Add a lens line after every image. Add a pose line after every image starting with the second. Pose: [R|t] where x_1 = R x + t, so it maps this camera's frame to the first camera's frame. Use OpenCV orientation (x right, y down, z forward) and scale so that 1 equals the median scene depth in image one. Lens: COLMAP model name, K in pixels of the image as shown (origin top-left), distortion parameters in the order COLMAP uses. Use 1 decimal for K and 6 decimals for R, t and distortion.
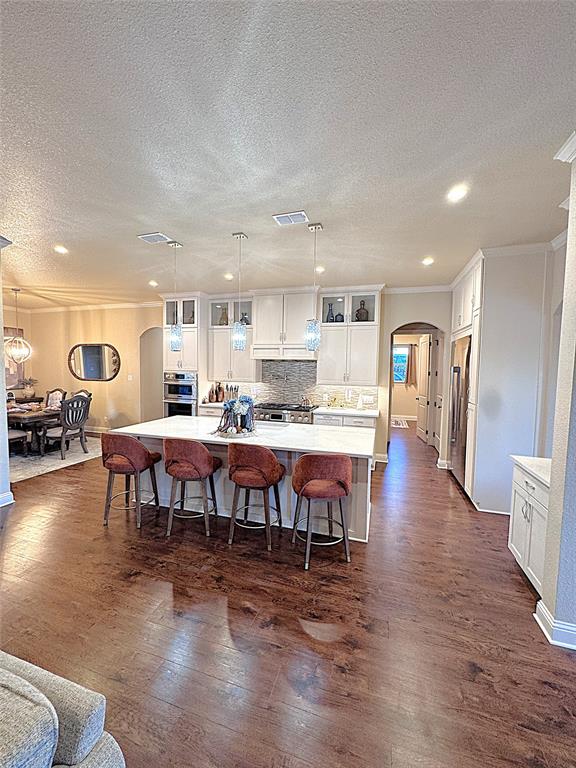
lens RADIAL K [[306.3, 0, 289.0], [0, 306.3, 384.1], [0, 0, 1]] dist [-0.002935, 0.000389]
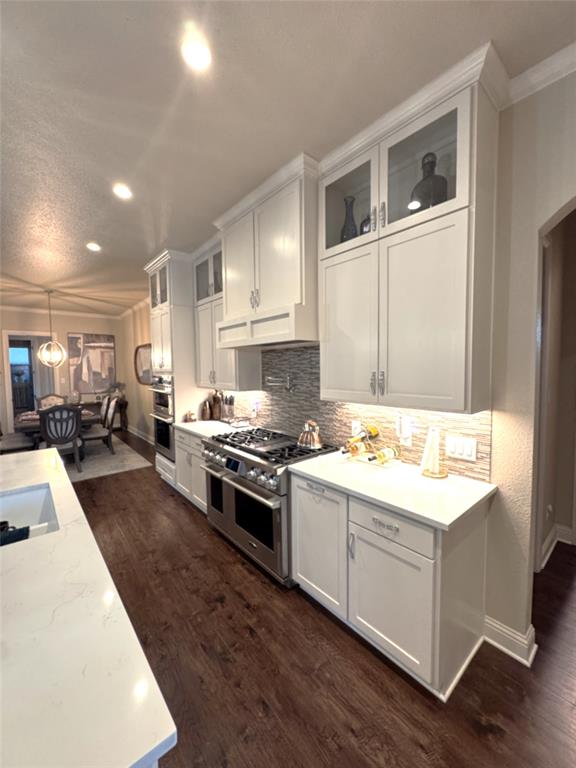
lens RADIAL K [[306.3, 0, 289.3], [0, 306.3, 382.4], [0, 0, 1]] dist [-0.002935, 0.000389]
pose [[0.845971, -0.000650, -0.533229, 0.257529], [-0.003178, 0.999975, -0.006260, -0.017550], [0.533219, 0.006990, 0.845948, 0.564399]]
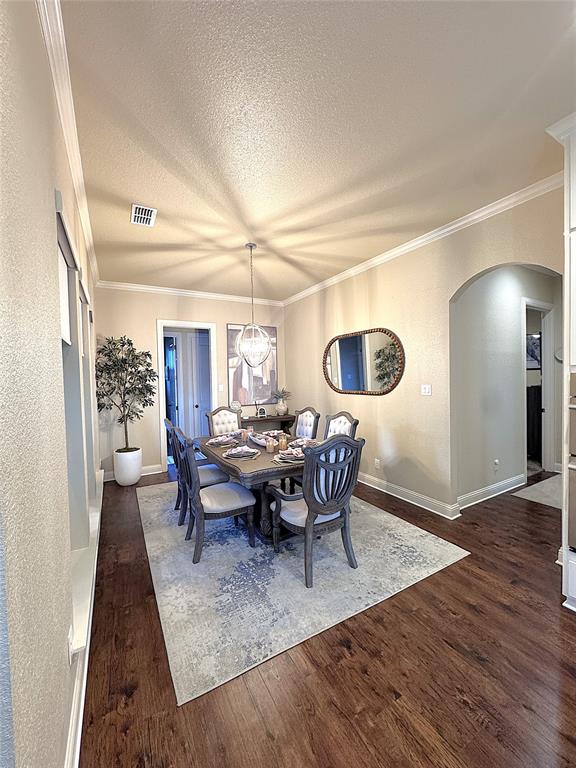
lens RADIAL K [[306.3, 0, 289.1], [0, 306.3, 385.3], [0, 0, 1]] dist [-0.002935, 0.000389]
pose [[0.734350, -0.010740, -0.678686, -0.411767], [-0.005820, 0.999738, -0.022118, -0.018174], [0.678746, 0.020192, 0.734095, 0.586325]]
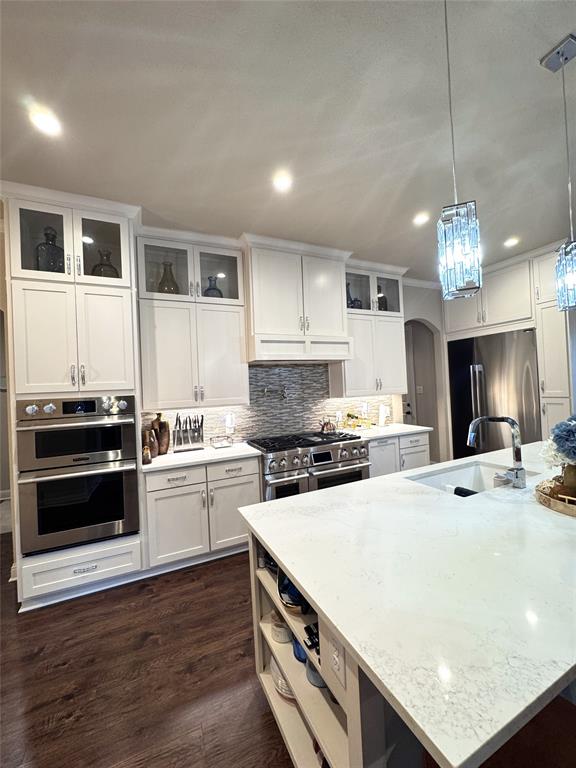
lens RADIAL K [[306.3, 0, 286.9], [0, 306.3, 382.0], [0, 0, 1]] dist [-0.002935, 0.000389]
pose [[0.741248, -0.042518, 0.669884, -0.416455], [0.096139, 0.994427, -0.043265, -0.014379], [-0.664311, 0.096472, 0.741205, 0.530954]]
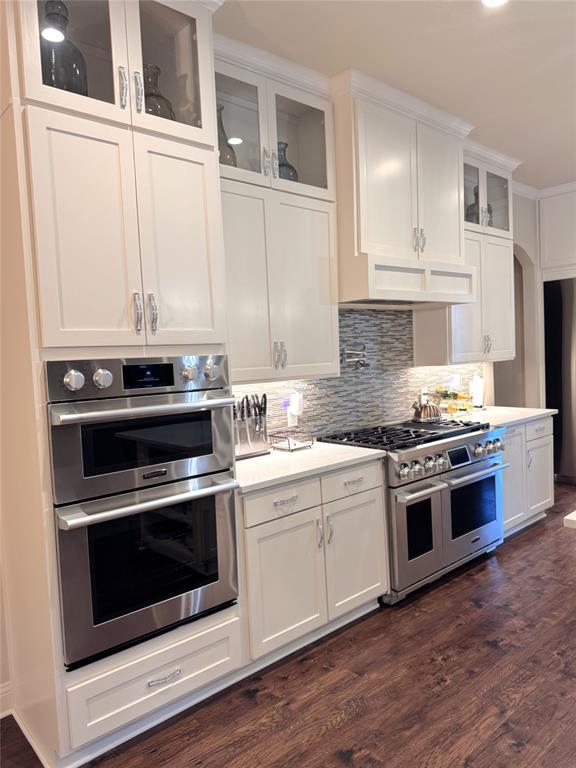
lens RADIAL K [[542.4, 0, 290.8], [0, 542.4, 384.0], [0, 0, 1]] dist [0.034864, -0.029400]
pose [[0.513437, -0.091478, 0.853238, -0.608858], [0.103510, 0.993644, 0.044244, -0.025298], [-0.851862, 0.065602, 0.519642, 0.729895]]
